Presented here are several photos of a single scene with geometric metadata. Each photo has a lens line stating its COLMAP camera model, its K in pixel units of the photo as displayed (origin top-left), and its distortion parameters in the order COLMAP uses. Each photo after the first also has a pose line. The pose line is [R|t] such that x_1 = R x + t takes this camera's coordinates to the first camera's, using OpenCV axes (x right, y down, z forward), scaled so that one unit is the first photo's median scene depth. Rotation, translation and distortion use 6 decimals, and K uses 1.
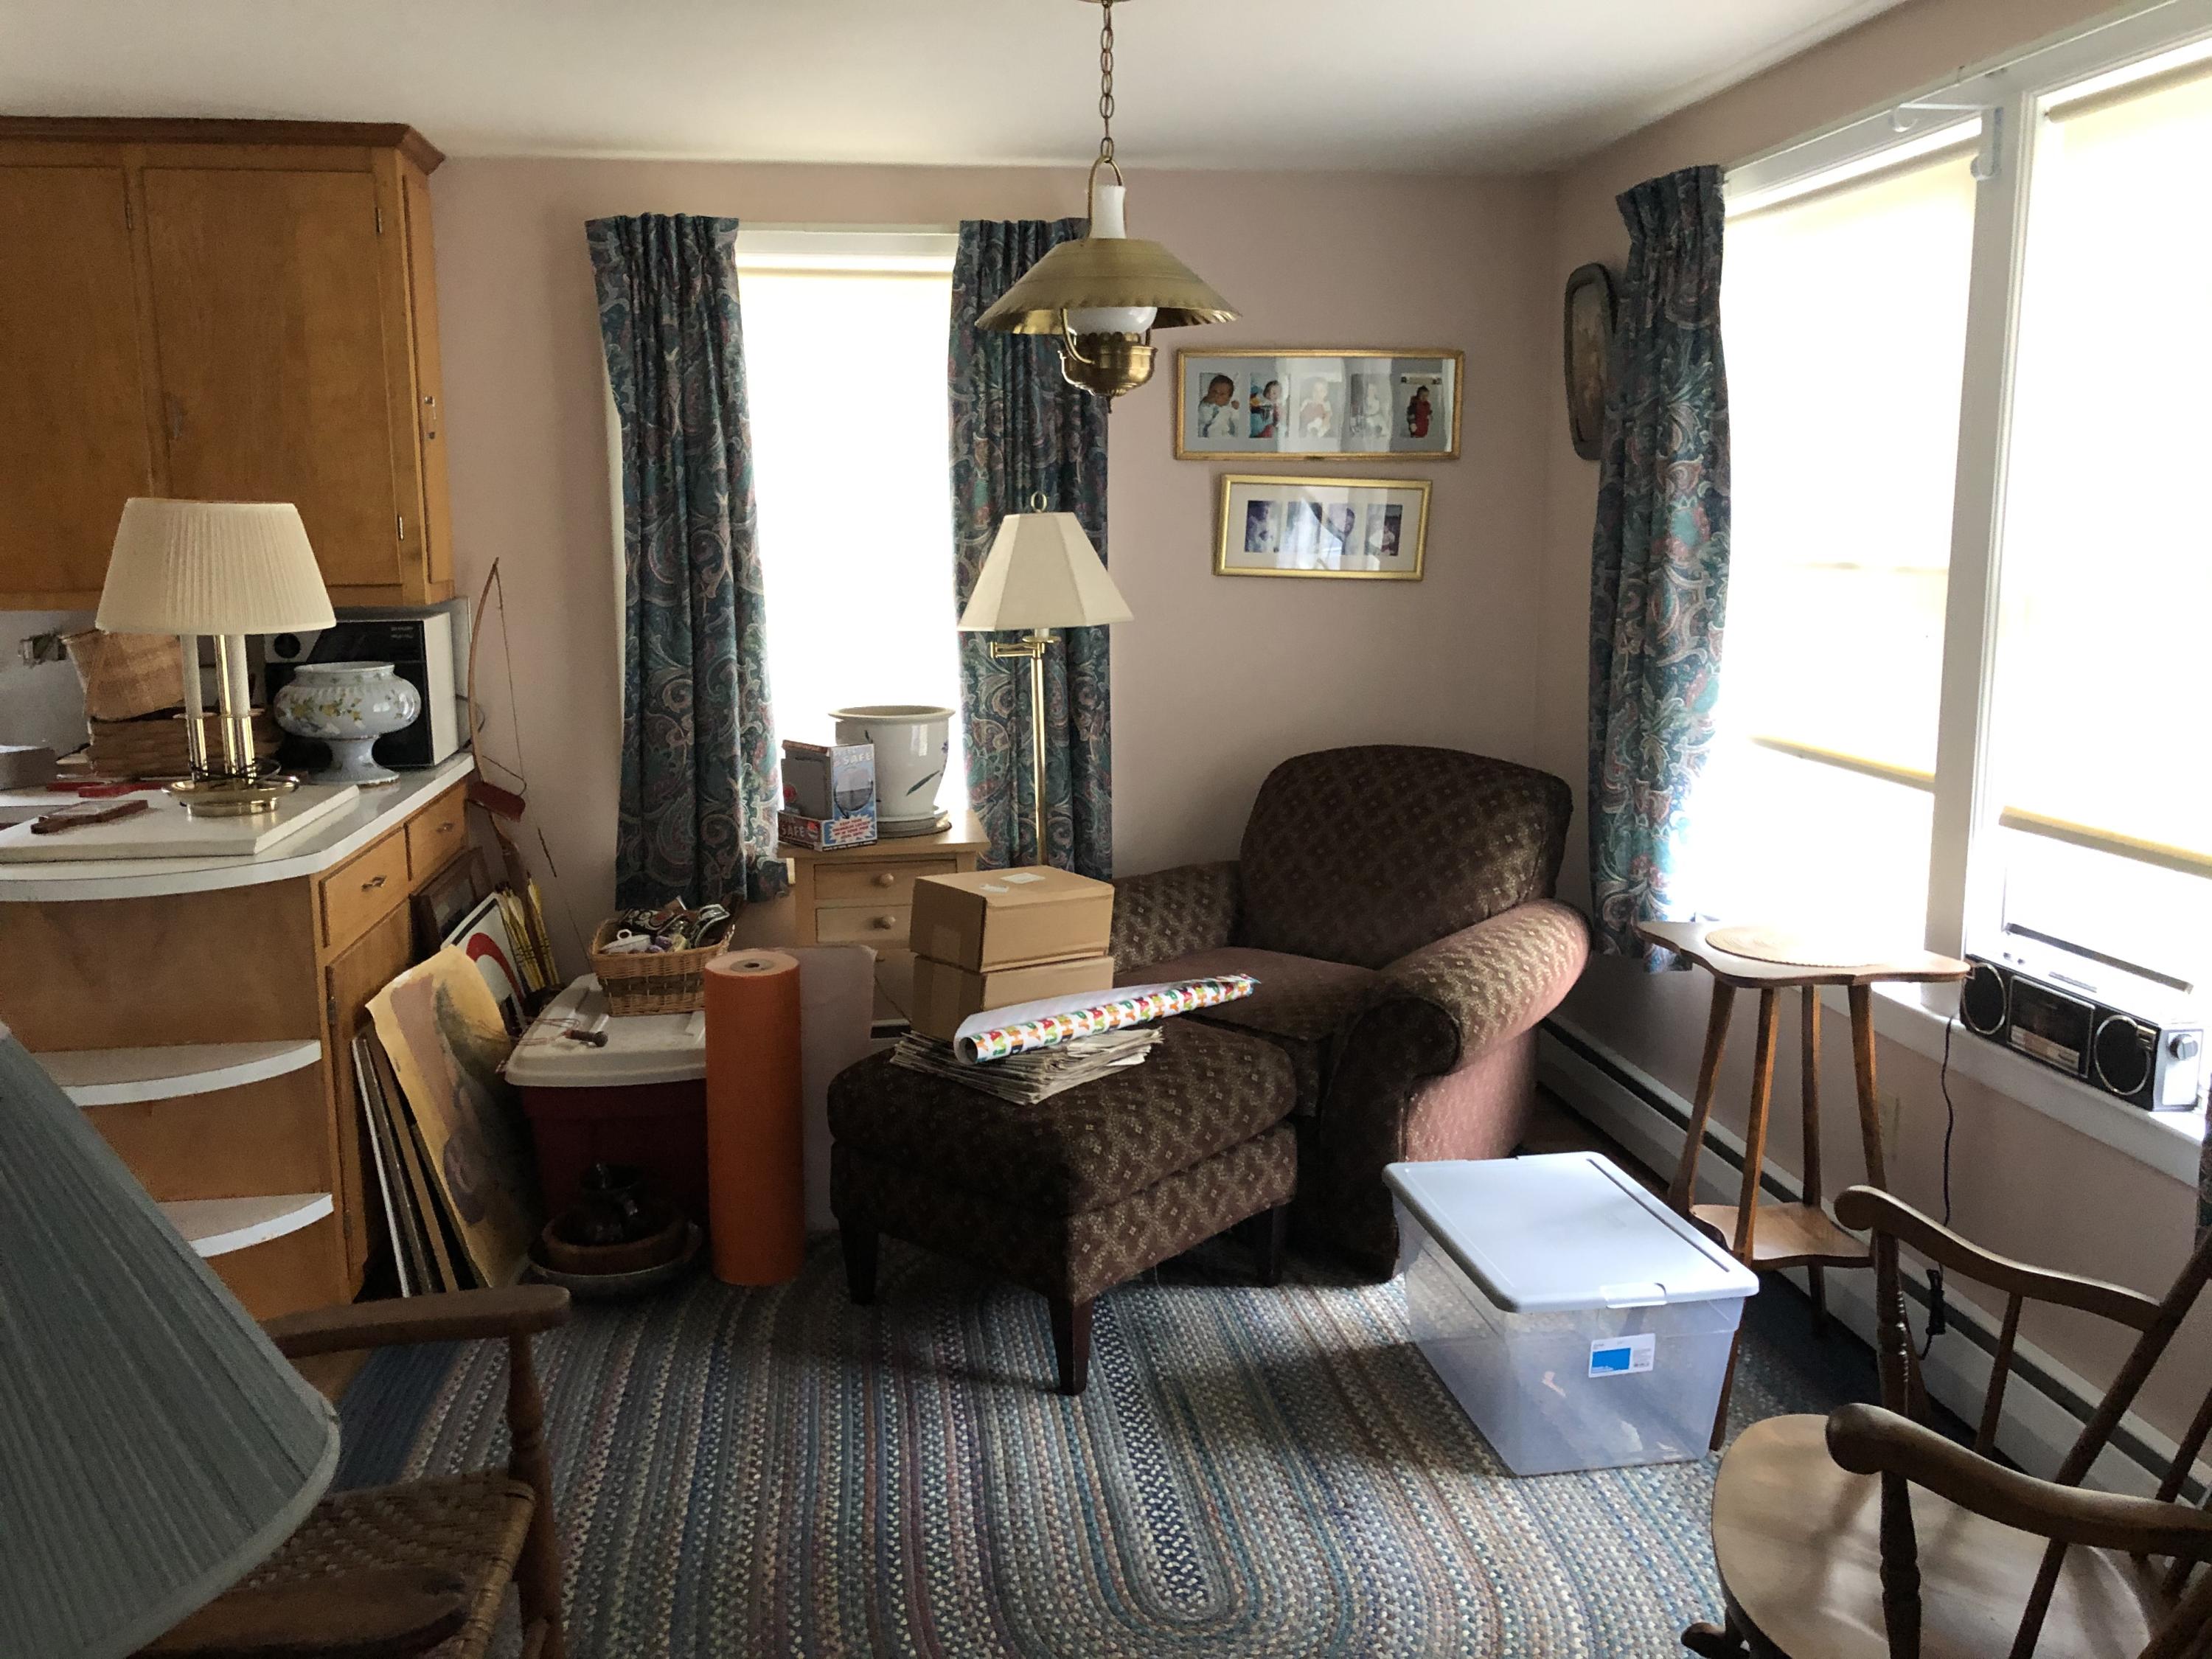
lens RADIAL K [[1810.6, 0, 1096.7], [0, 1810.6, 806.4], [0, 0, 1]] dist [0.008114, 0.002097]
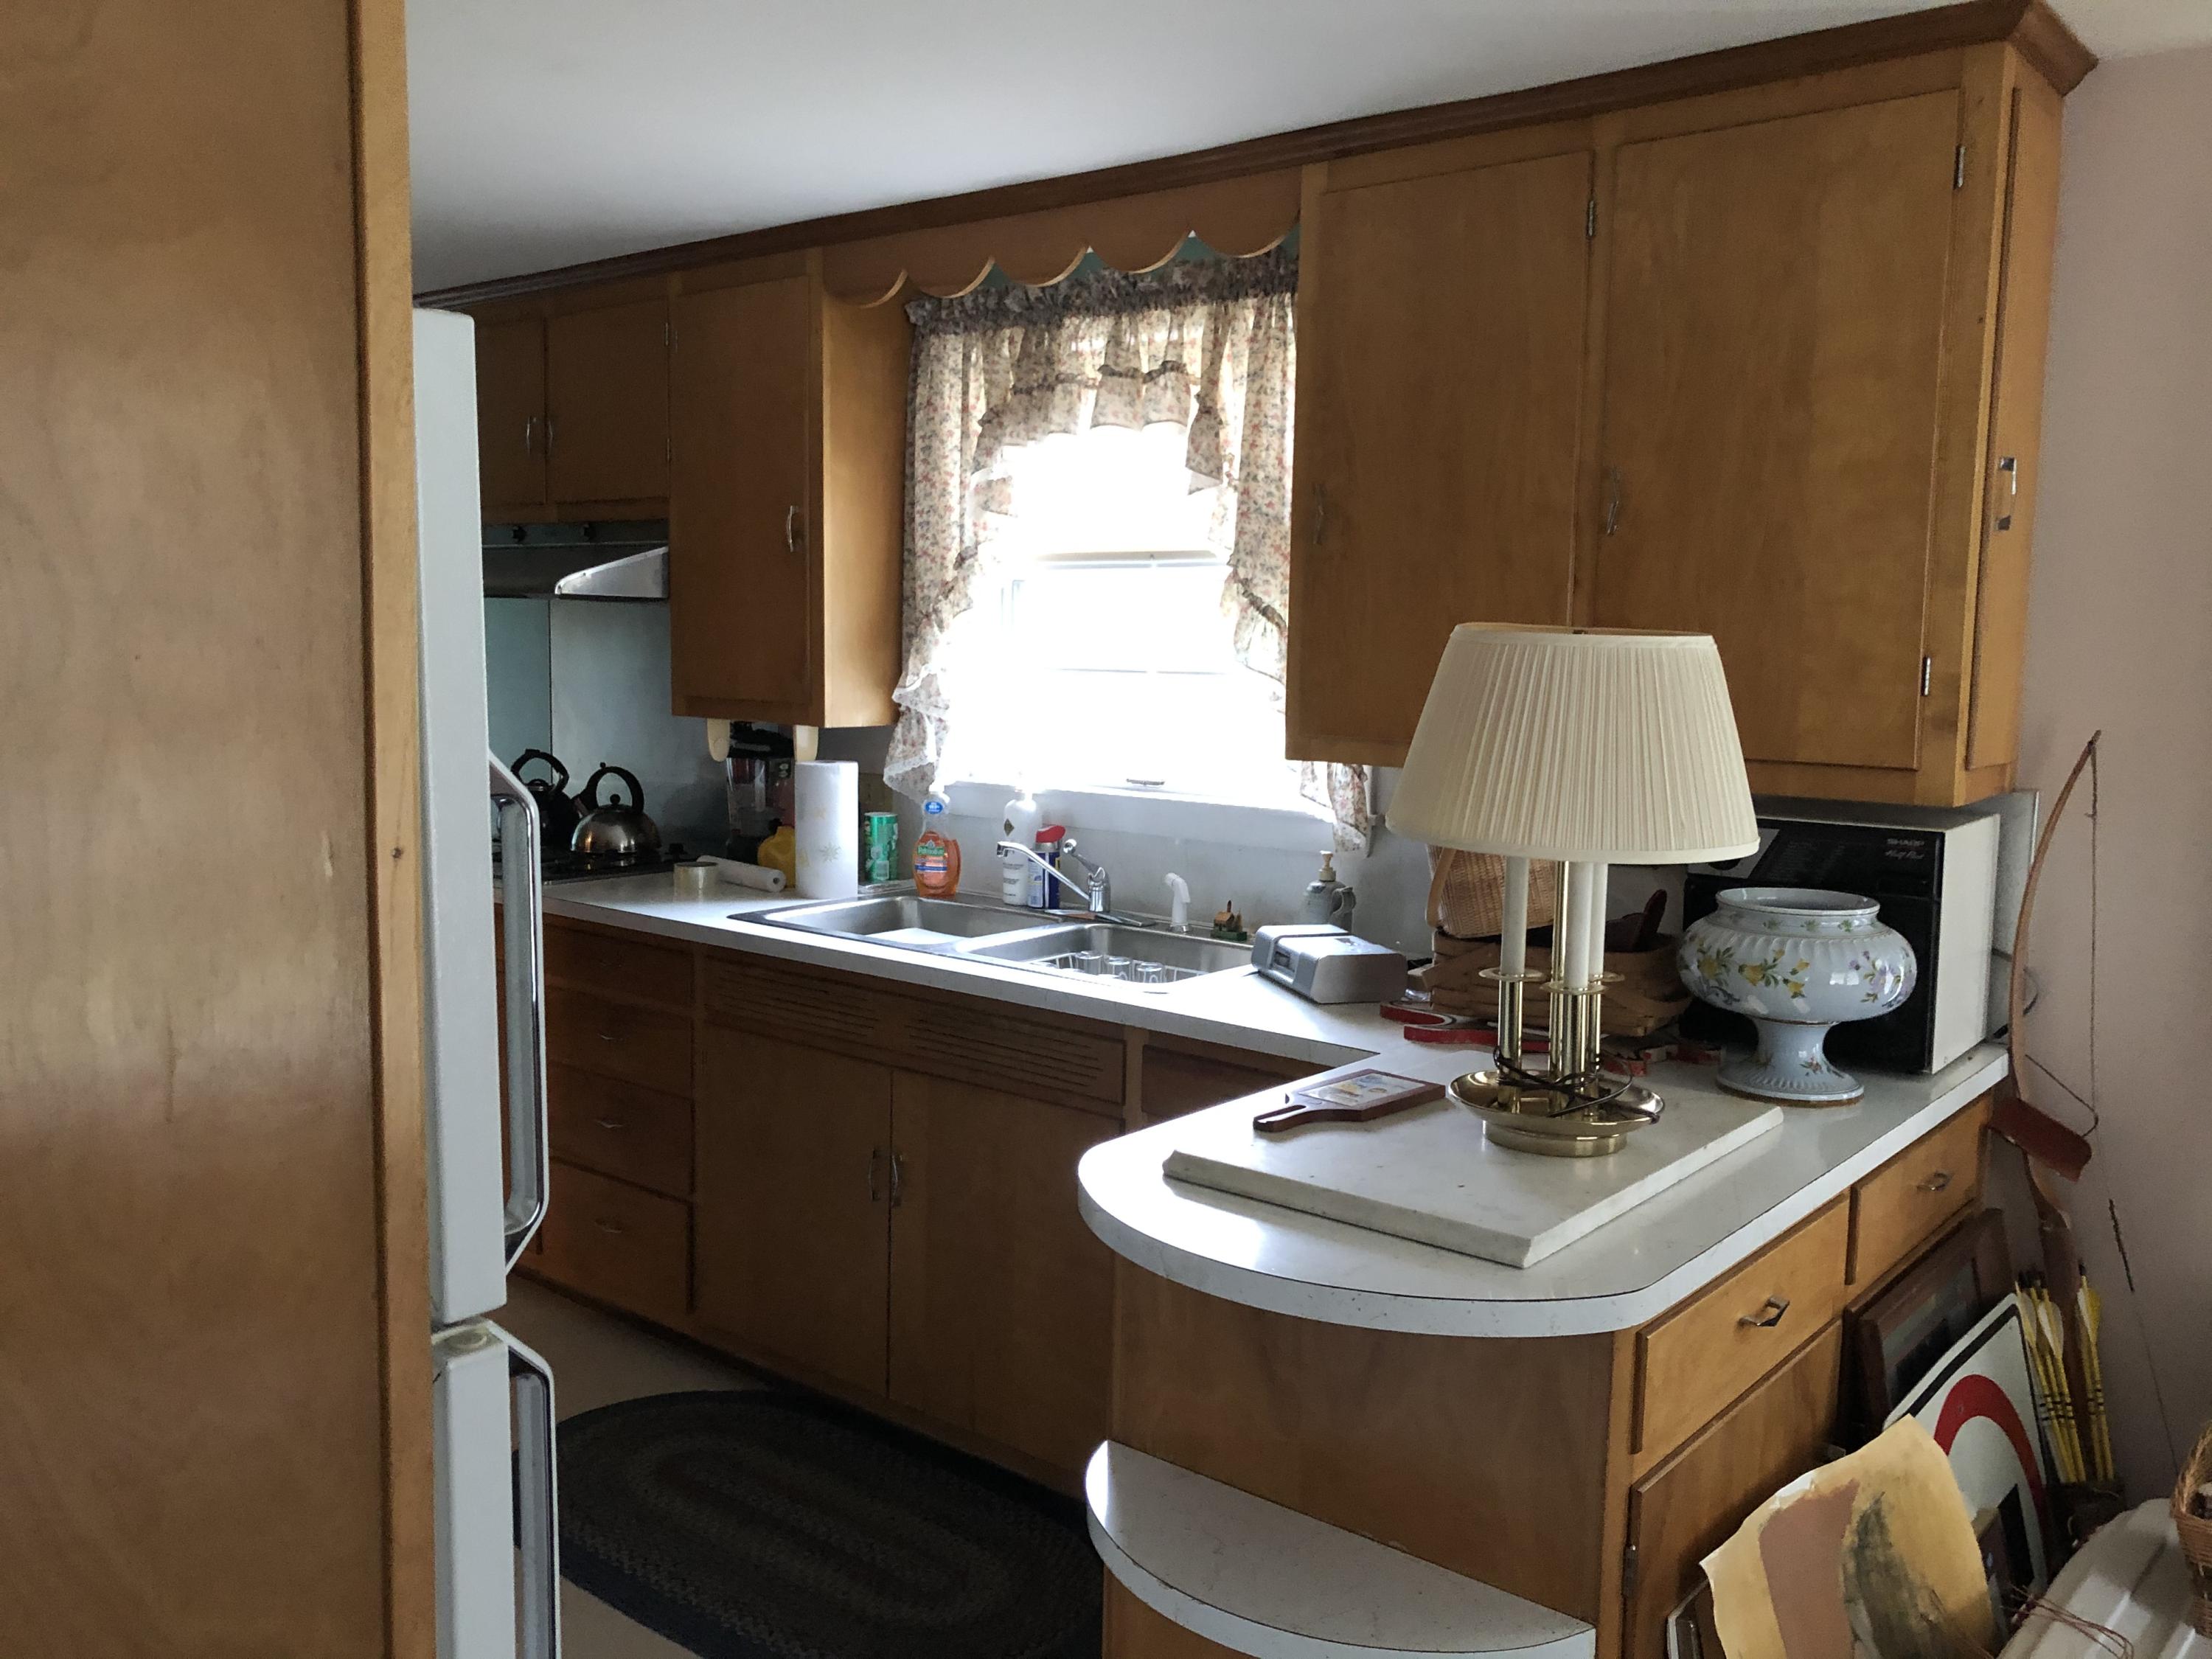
lens RADIAL K [[1810.6, 0, 1096.7], [0, 1810.6, 806.4], [0, 0, 1]] dist [0.008114, 0.002097]
pose [[0.671024, 0.092887, -0.735595, -0.126544], [-0.140505, 0.990075, -0.003150, -0.072747], [0.728001, 0.105468, 0.677415, 0.410302]]
